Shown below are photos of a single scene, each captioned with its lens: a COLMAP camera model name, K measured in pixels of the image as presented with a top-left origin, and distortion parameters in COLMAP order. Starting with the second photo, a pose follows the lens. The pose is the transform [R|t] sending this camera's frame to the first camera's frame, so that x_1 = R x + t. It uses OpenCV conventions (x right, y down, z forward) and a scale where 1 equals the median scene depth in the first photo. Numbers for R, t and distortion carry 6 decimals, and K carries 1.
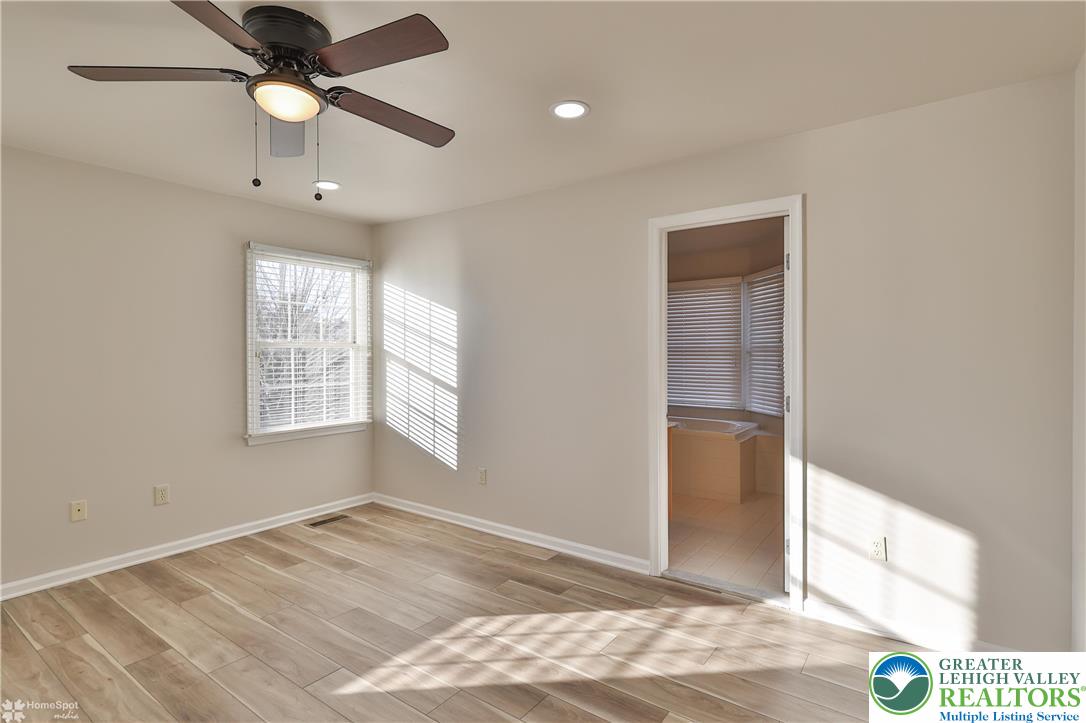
lens RADIAL K [[530.4, 0, 542.0], [0, 530.4, 366.9], [0, 0, 1]] dist [-0.002694, 0.000349]
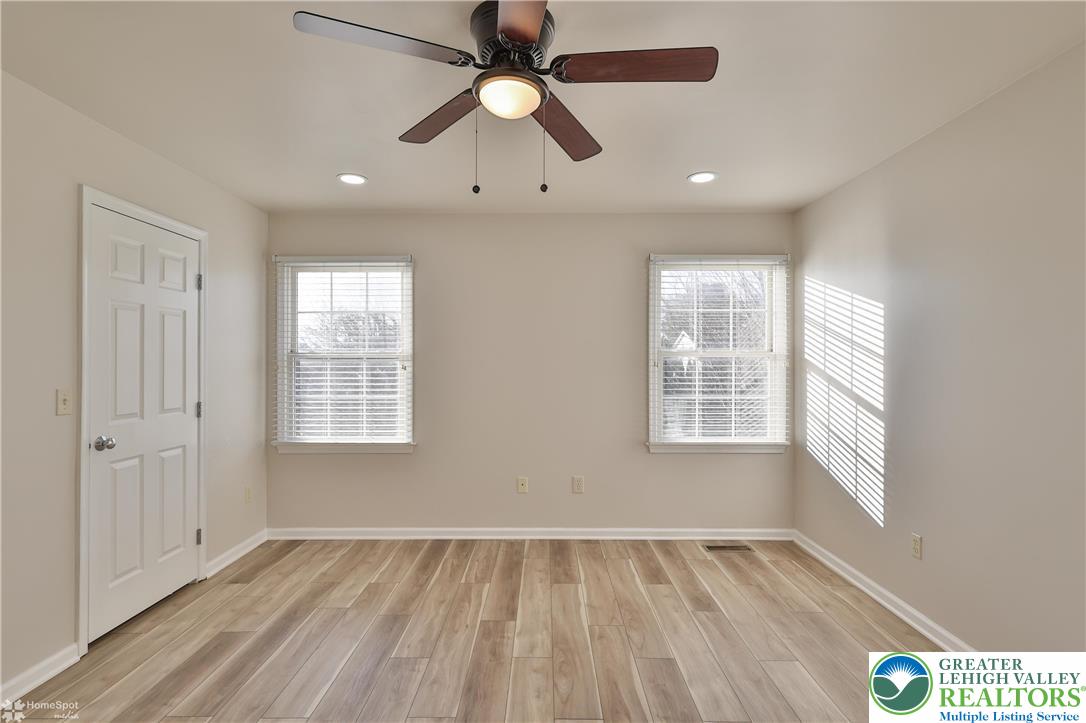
lens RADIAL K [[530.4, 0, 542.0], [0, 530.4, 366.9], [0, 0, 1]] dist [-0.002694, 0.000349]
pose [[0.587339, 0.005283, -0.809324, 0.144629], [-0.024595, 0.999633, -0.011324, -0.000499], [0.808967, 0.026556, 0.587254, 0.211148]]
